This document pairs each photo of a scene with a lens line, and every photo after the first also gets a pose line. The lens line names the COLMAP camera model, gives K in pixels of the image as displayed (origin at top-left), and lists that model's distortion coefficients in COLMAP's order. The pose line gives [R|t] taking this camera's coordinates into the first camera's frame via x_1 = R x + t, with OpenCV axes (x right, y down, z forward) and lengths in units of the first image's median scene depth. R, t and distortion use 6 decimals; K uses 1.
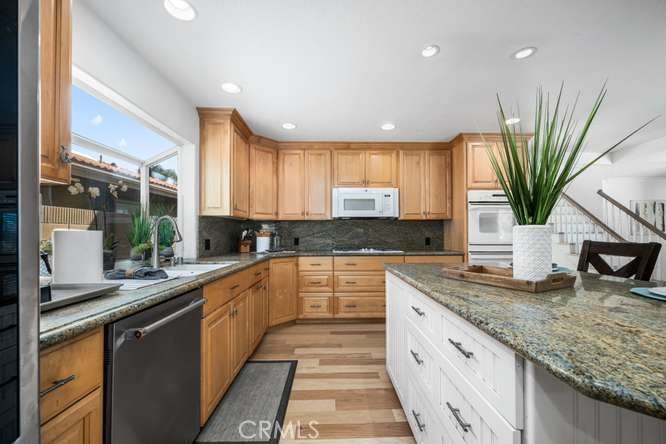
lens RADIAL K [[282.1, 0, 333.6], [0, 282.1, 229.6], [0, 0, 1]] dist [-0.000231, -0.000044]
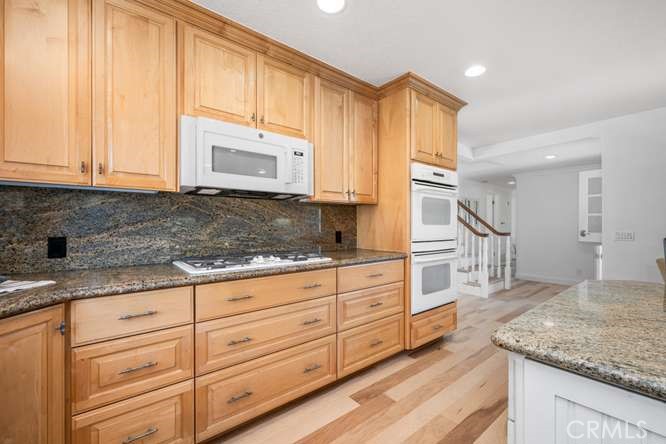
lens RADIAL K [[282.8, 0, 333.6], [0, 282.8, 224.6], [0, 0, 1]] dist [-0.002456, -0.000259]
pose [[0.785363, 0.002216, 0.619031, -0.083935], [-0.013393, 0.999820, 0.013413, 0.004198], [-0.618890, -0.018825, 0.785252, 0.541905]]
